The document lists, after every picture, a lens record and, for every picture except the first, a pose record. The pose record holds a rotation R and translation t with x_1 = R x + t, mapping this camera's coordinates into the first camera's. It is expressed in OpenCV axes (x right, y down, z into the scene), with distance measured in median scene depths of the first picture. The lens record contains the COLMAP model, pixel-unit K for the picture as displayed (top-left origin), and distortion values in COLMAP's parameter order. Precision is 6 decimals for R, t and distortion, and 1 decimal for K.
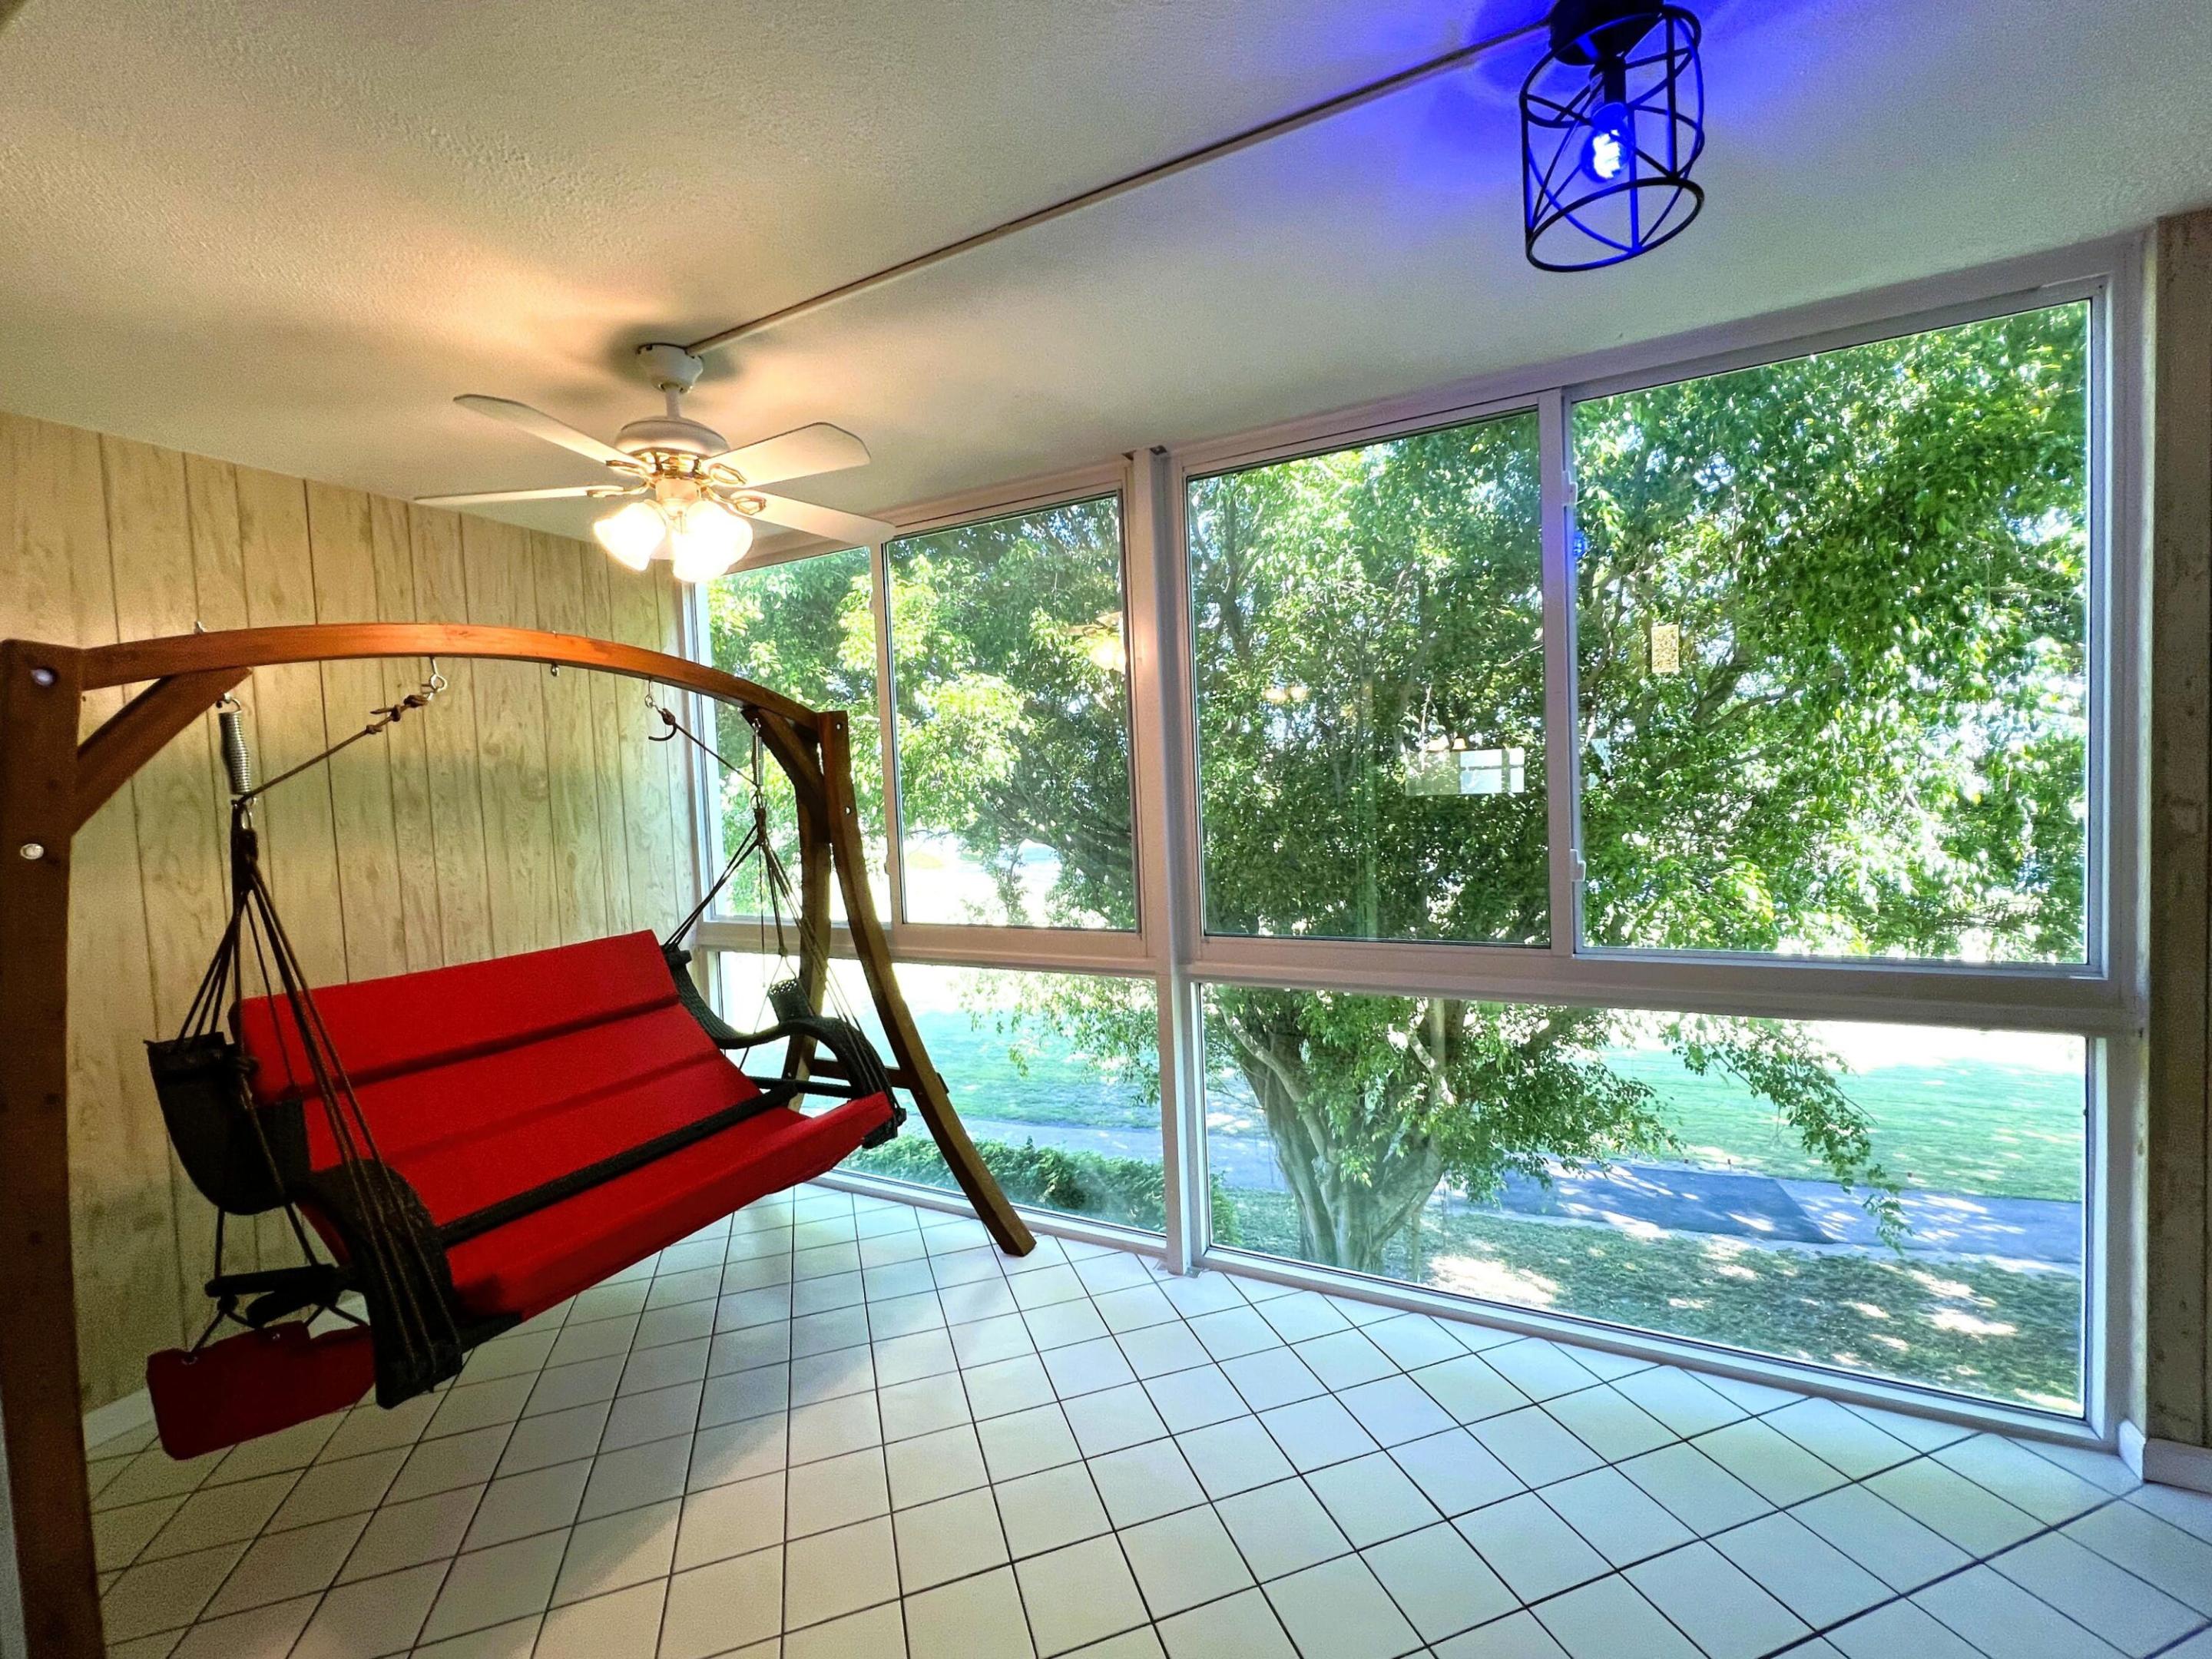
lens RADIAL K [[895.6, 0, 1056.8], [0, 895.6, 830.4], [0, 0, 1]] dist [0.003276, 0.000023]
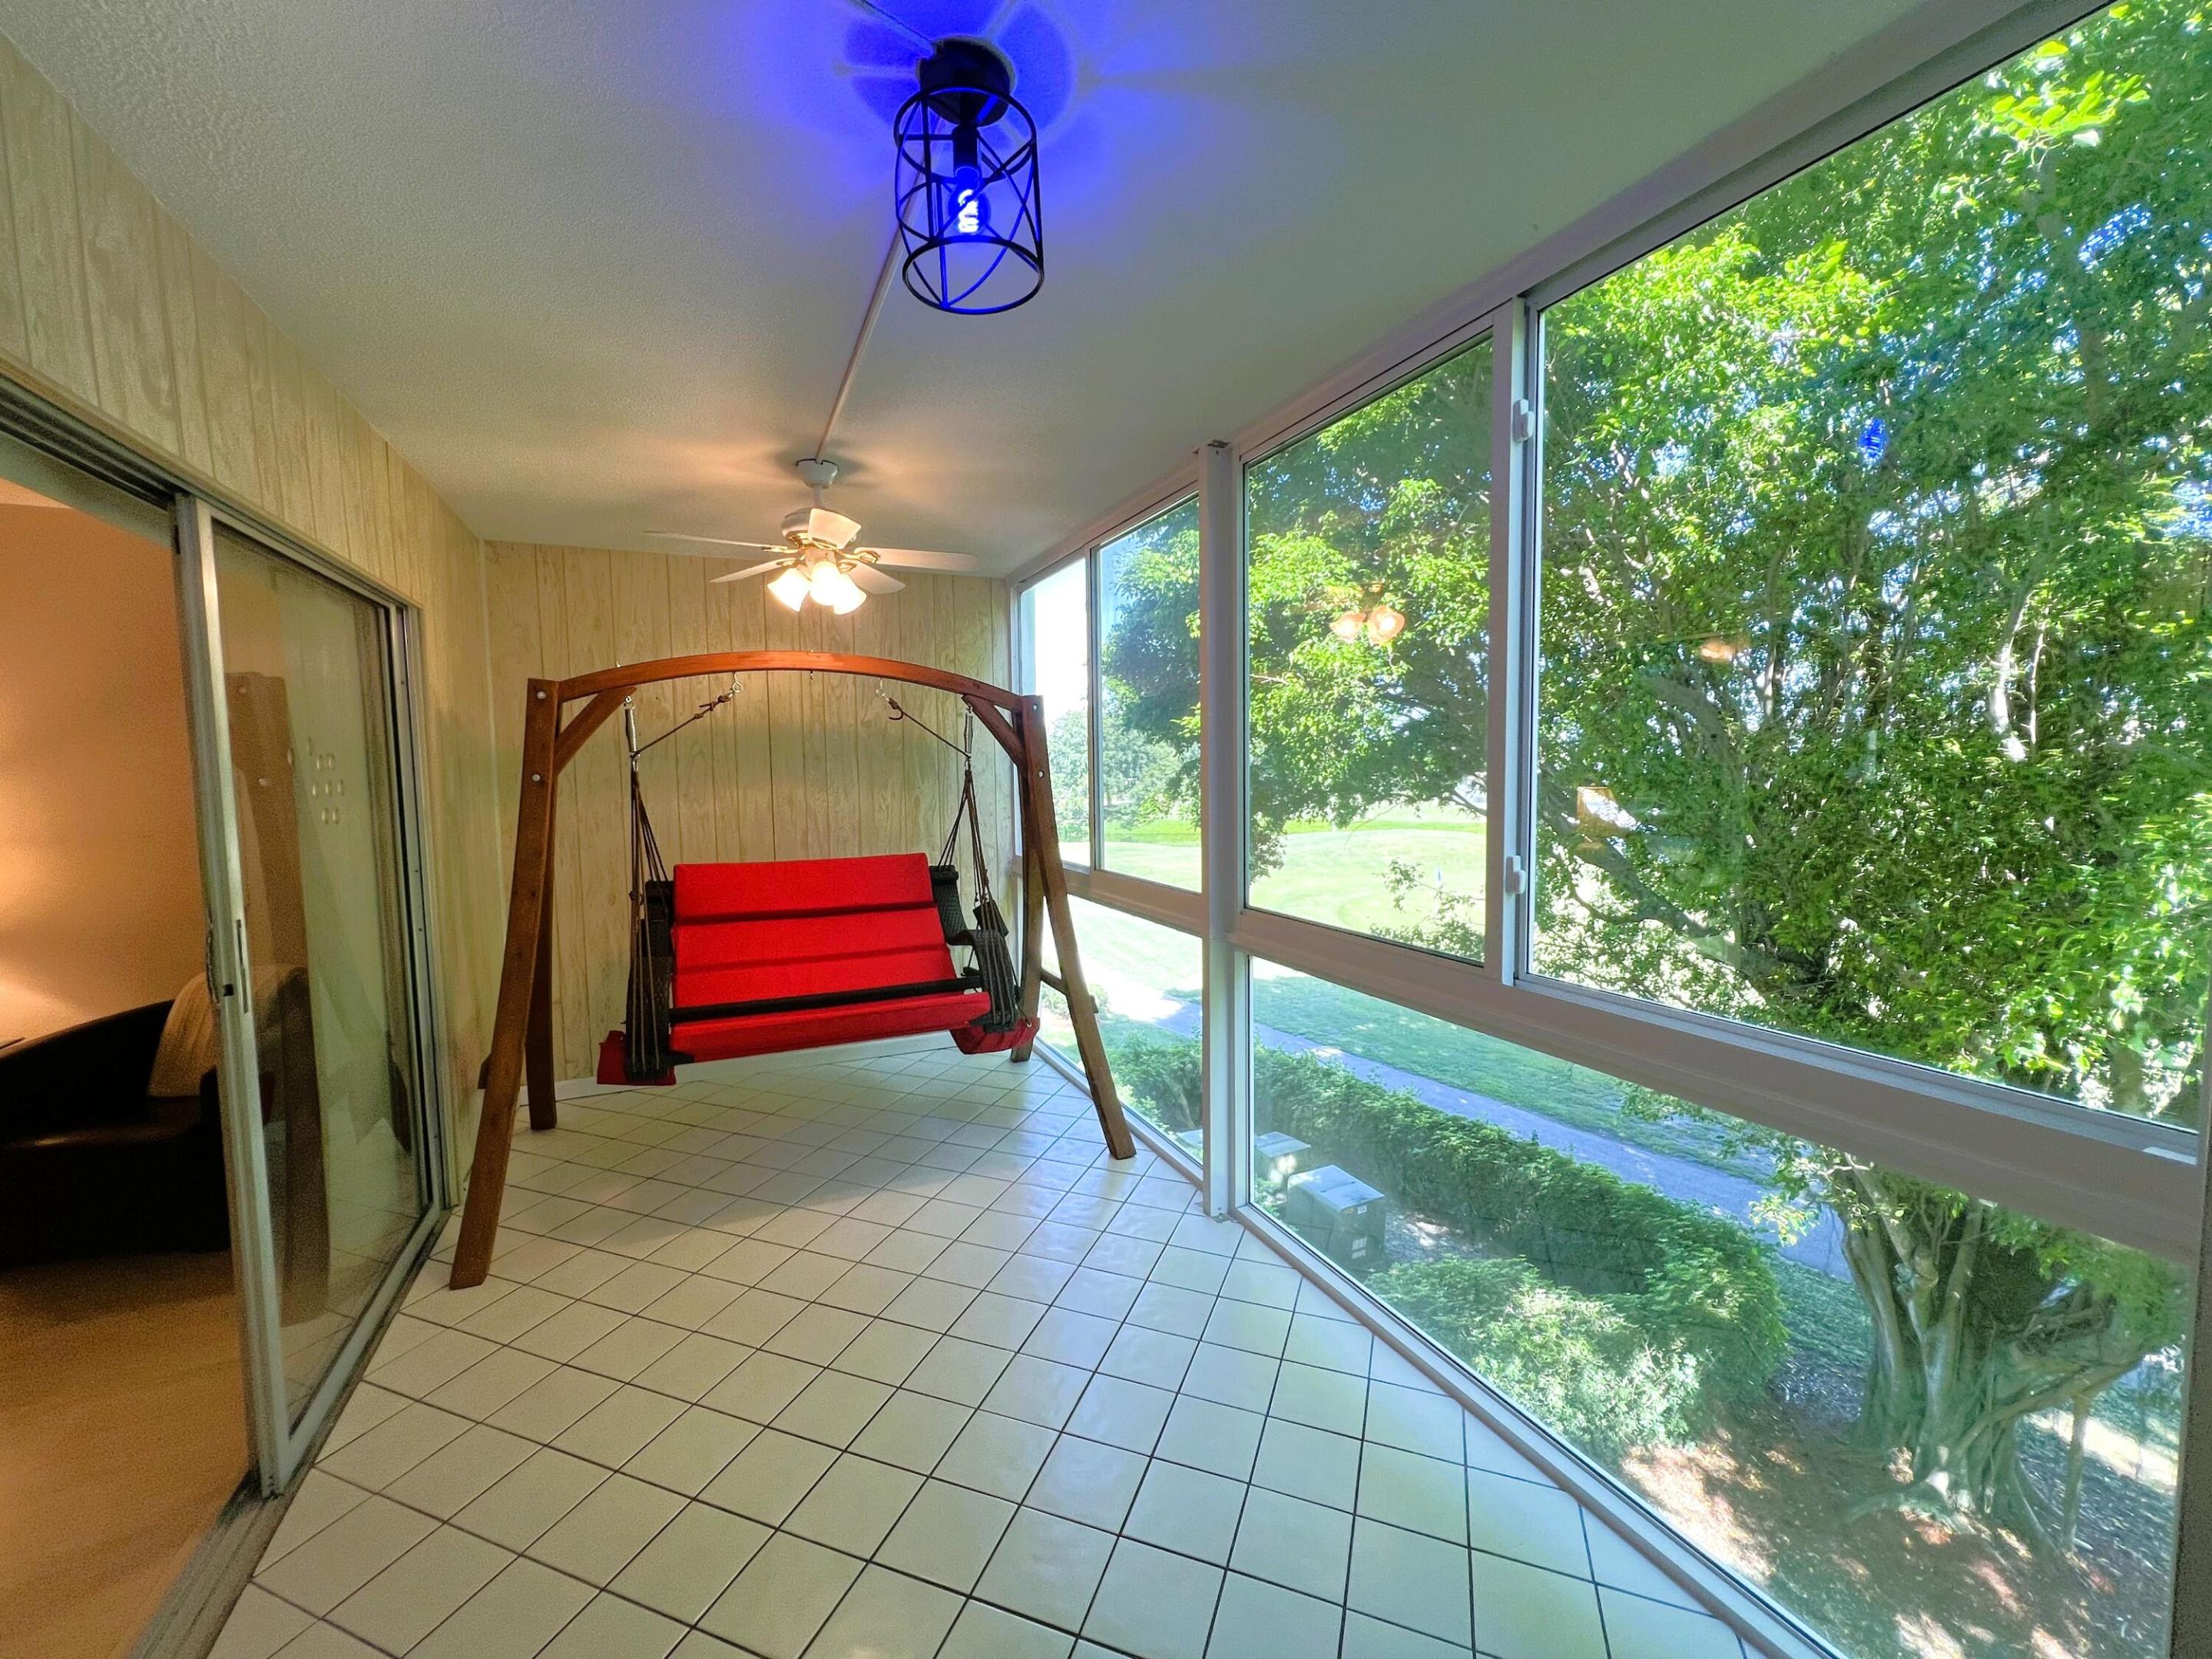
lens RADIAL K [[862.0, 0, 1110.5], [0, 862.0, 832.0], [0, 0, 1]] dist [0.000034, -0.000044]
pose [[0.796753, 0.083557, -0.598501, 0.798724], [-0.054533, 0.996295, 0.066496, -0.039646], [0.601840, -0.020342, 0.798358, 0.132242]]
